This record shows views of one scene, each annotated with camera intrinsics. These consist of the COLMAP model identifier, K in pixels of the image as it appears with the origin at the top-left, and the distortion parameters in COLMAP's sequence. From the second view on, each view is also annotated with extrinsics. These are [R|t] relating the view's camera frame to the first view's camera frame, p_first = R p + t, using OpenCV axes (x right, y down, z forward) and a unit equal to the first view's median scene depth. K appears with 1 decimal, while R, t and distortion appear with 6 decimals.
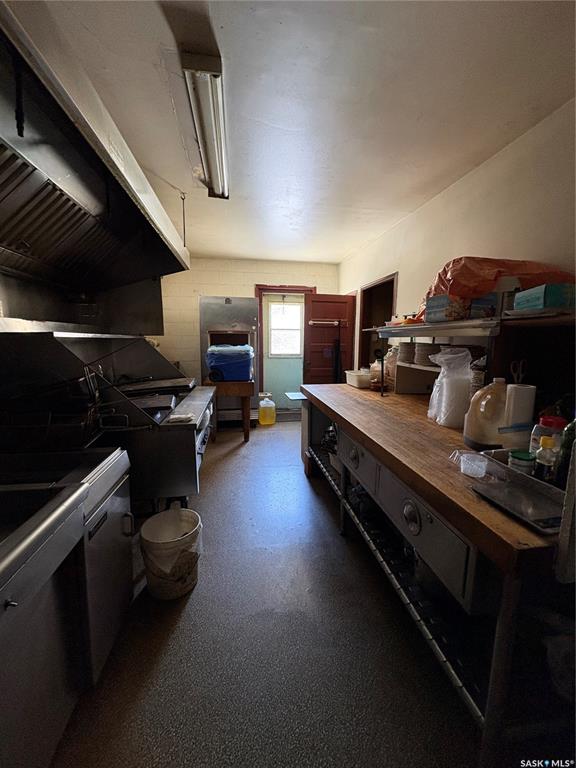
lens RADIAL K [[304.6, 0, 288.5], [0, 304.6, 384.0], [0, 0, 1]] dist [0.007264, -0.000028]
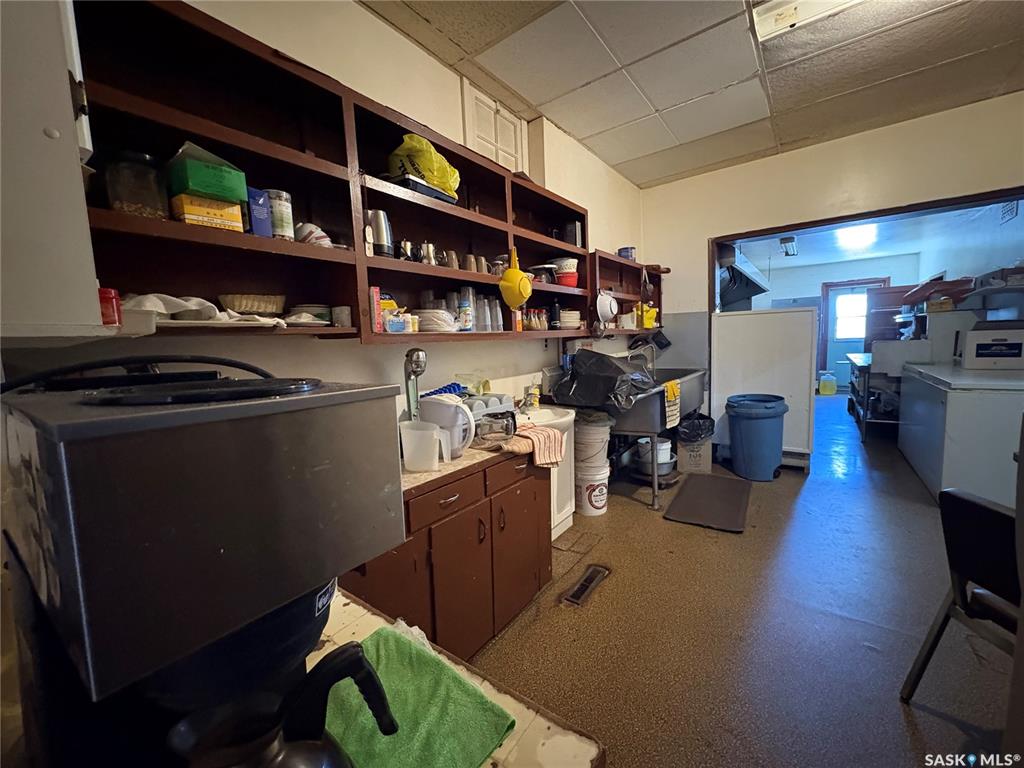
lens RADIAL K [[406.1, 0, 514.4], [0, 406.1, 381.0], [0, 0, 1]] dist [0.007264, -0.000028]
pose [[0.697716, 0.036483, -0.715445, 0.270573], [-0.057186, 0.998352, -0.004859, 0.188376], [0.714089, 0.044304, 0.698652, -1.277332]]
